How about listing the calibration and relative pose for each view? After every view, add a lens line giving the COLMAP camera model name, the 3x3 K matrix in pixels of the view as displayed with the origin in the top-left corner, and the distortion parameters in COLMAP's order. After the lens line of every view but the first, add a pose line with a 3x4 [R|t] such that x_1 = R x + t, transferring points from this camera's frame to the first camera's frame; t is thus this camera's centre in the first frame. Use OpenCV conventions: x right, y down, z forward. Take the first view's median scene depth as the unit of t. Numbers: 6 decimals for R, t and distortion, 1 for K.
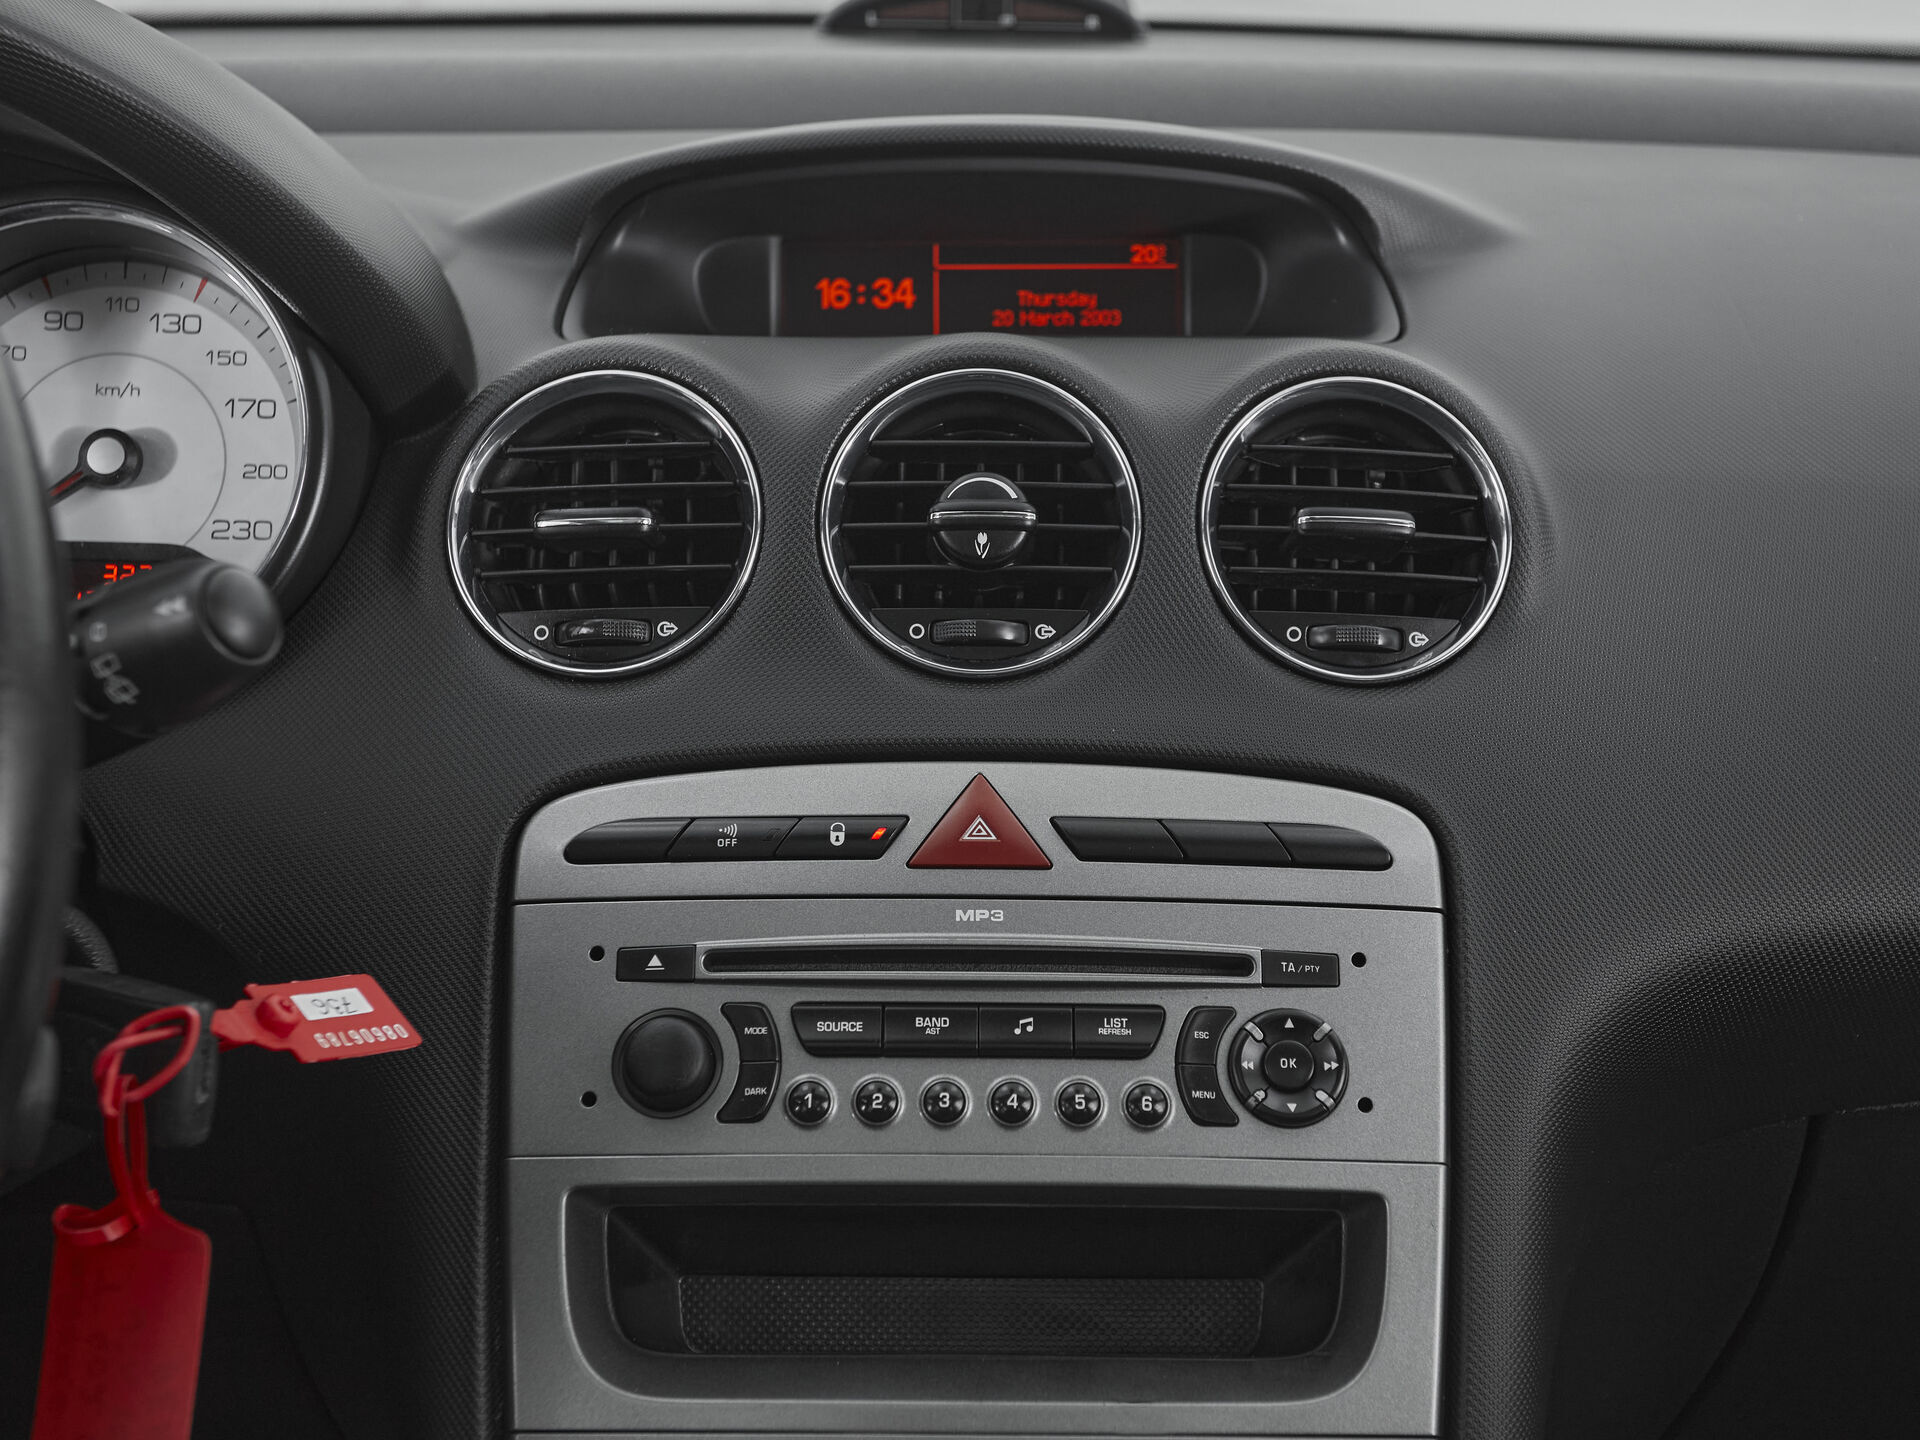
lens RADIAL K [[2583.9, 0, 960.0], [0, 2583.9, 720.0], [0, 0, 1]] dist [0.036633, 0.038296]
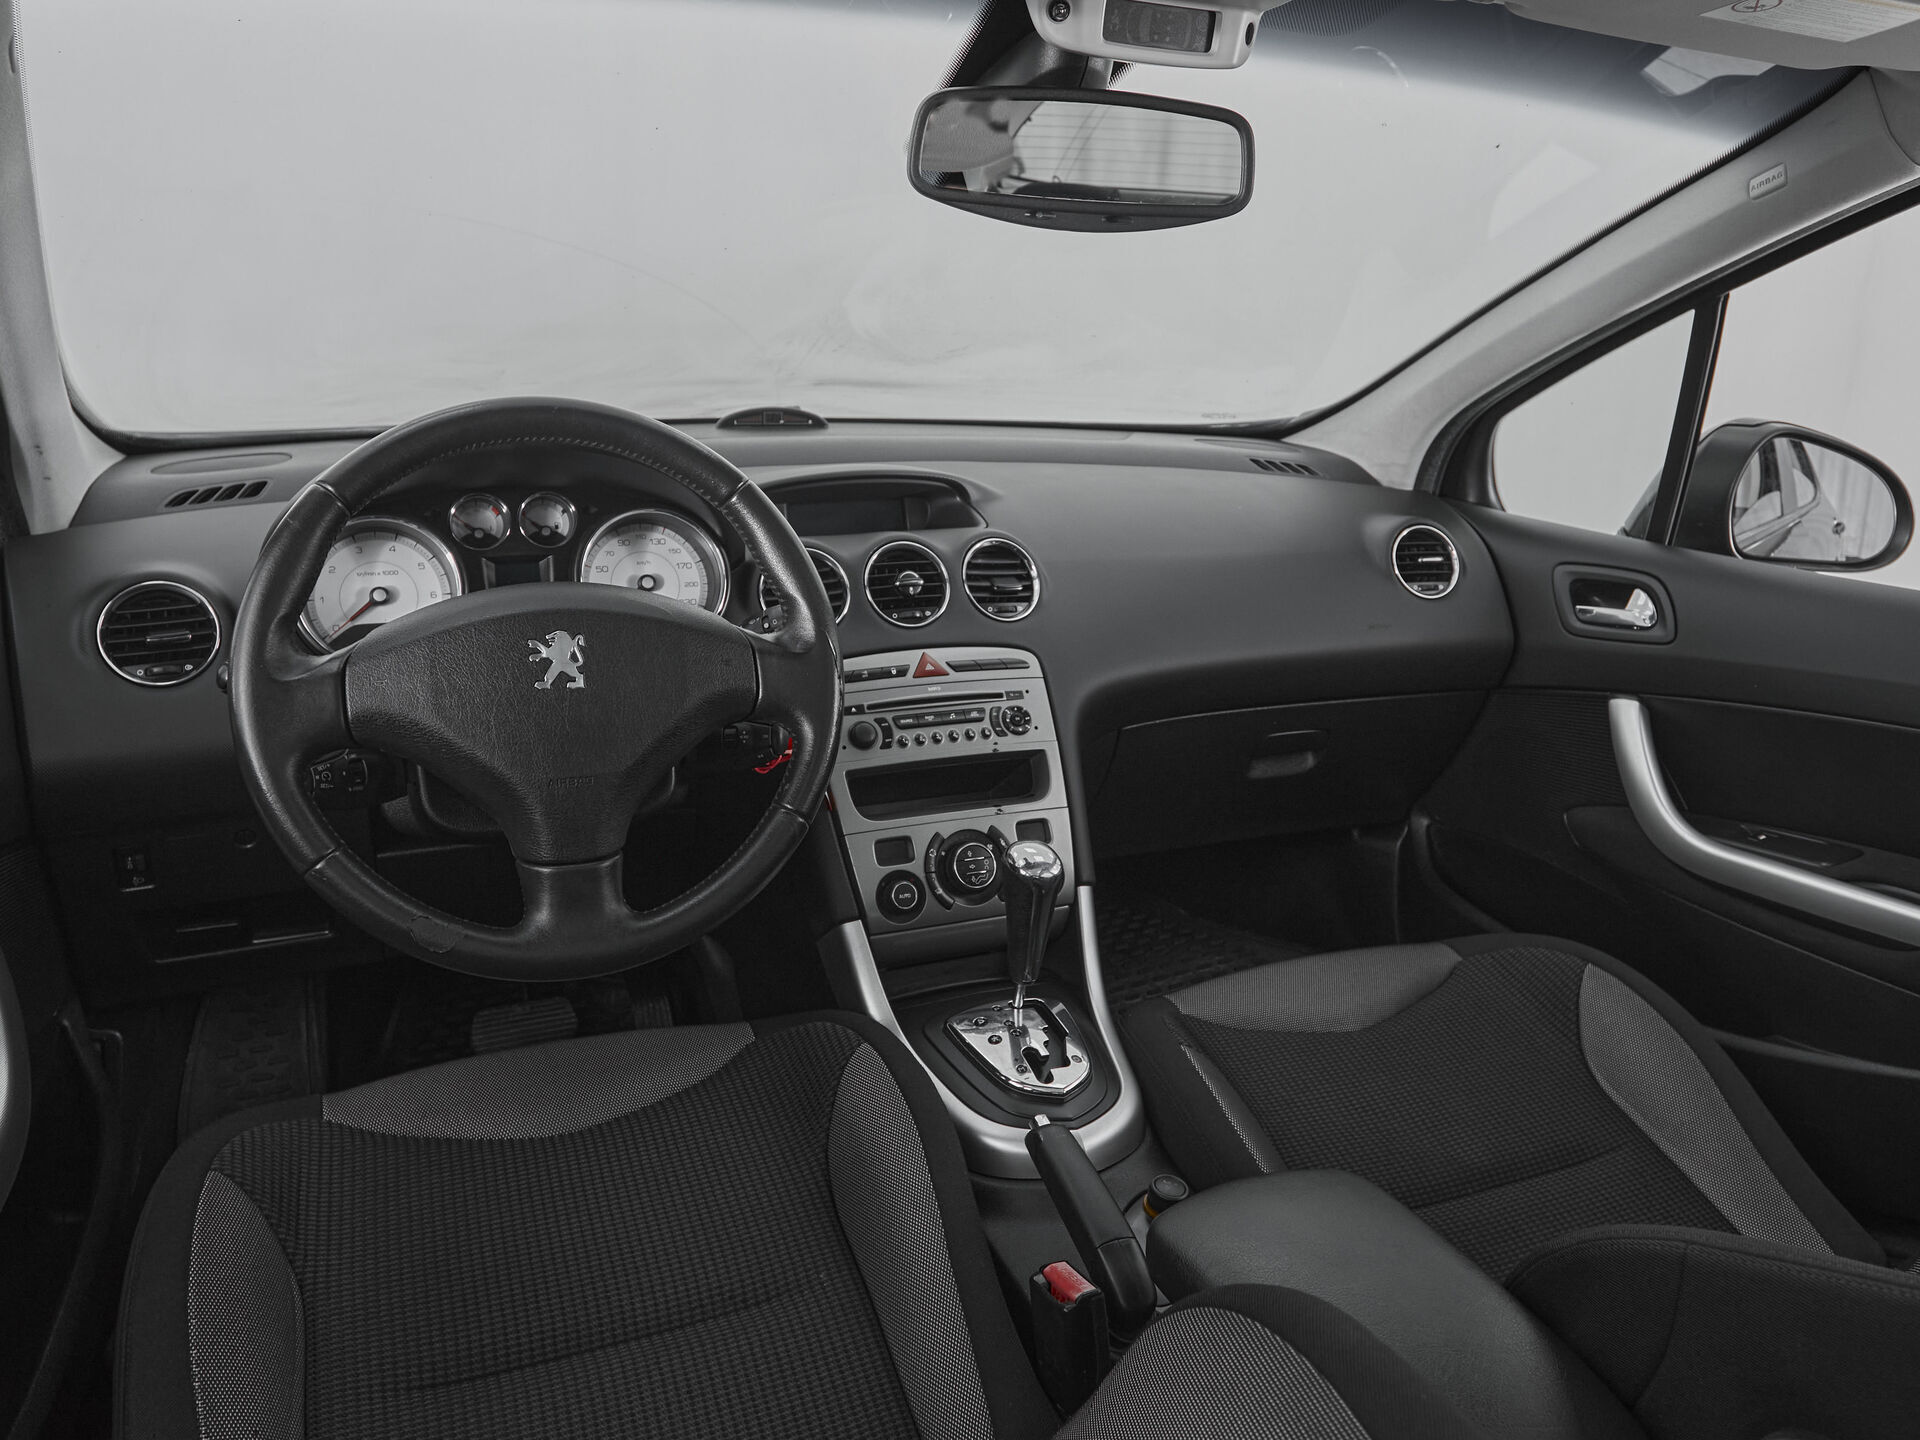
lens RADIAL K [[1352.3, 0, 899.4], [0, 1352.3, 651.1], [0, 0, 1]] dist [-0.001223, -0.002392]
pose [[0.934666, -0.081506, 0.346059, -0.698927], [0.095622, 0.995131, -0.023885, 0.062732], [-0.342427, 0.055416, 0.937909, -0.795520]]
